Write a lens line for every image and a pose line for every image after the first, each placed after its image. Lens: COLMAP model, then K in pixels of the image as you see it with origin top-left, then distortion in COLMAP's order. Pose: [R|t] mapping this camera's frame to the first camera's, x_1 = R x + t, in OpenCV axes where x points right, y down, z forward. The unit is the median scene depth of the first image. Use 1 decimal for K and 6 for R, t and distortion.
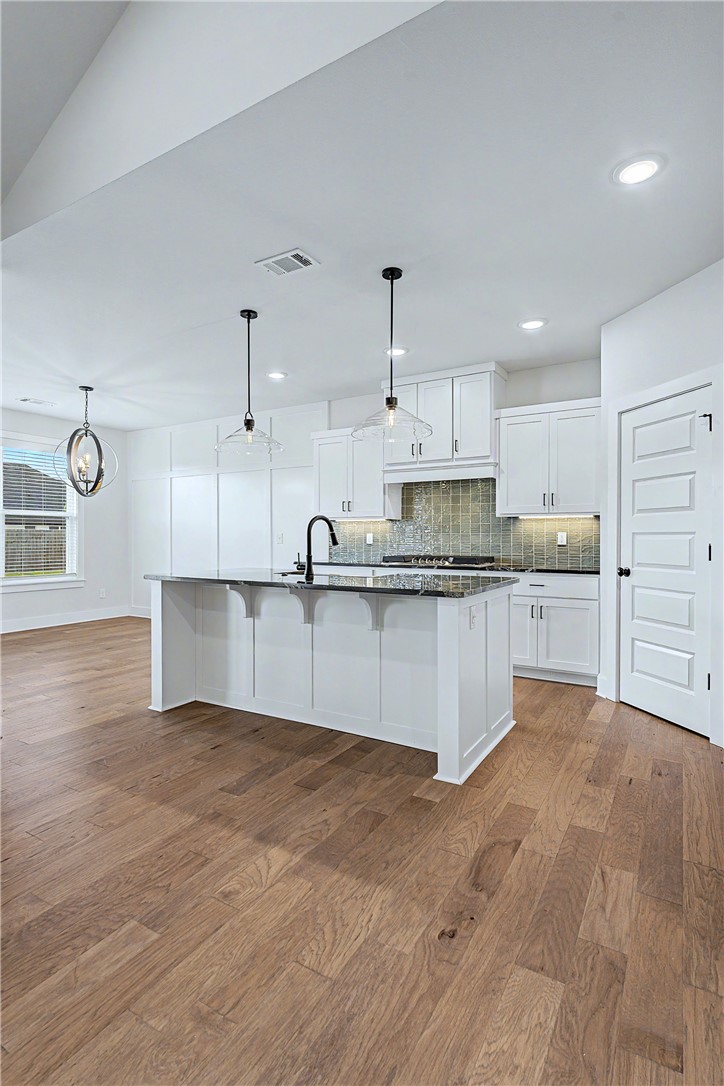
lens RADIAL K [[540.3, 0, 361.8], [0, 540.3, 541.7], [0, 0, 1]] dist [0.003431, -0.000474]
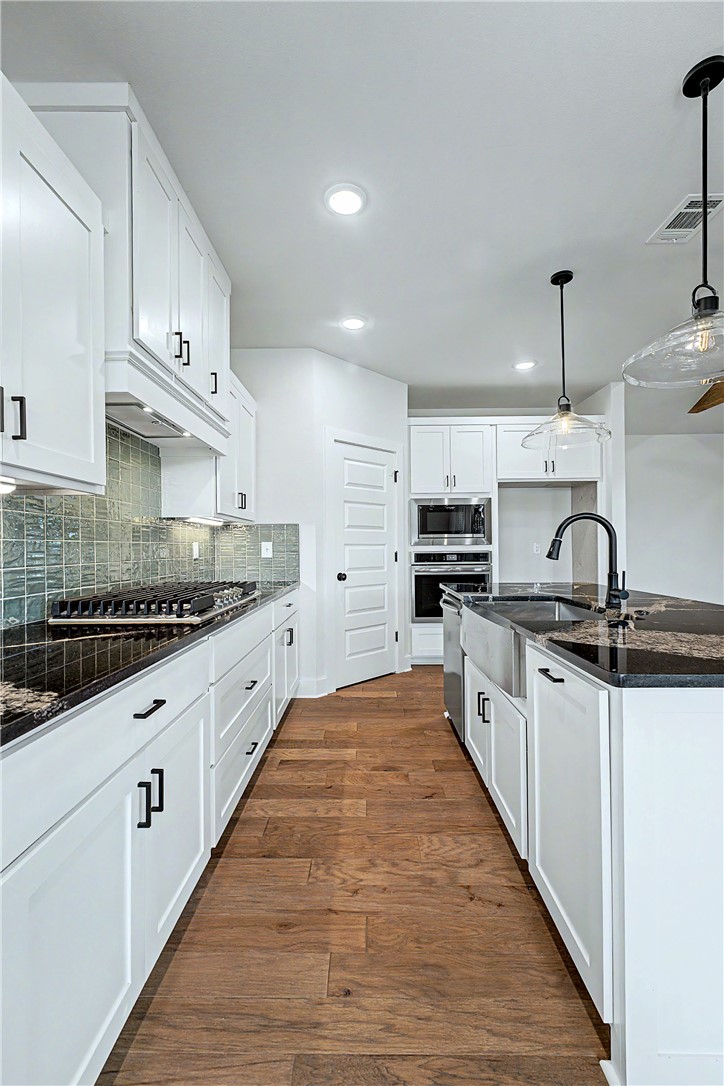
lens RADIAL K [[455.5, 0, 375.6], [0, 455.5, 543.4], [0, 0, 1]] dist [0.003699, 0.000035]
pose [[-0.523955, 0.010042, 0.851687, -0.406180], [0.013400, 0.999904, -0.003546, -0.013031], [-0.851641, 0.009555, -0.524039, 1.464686]]
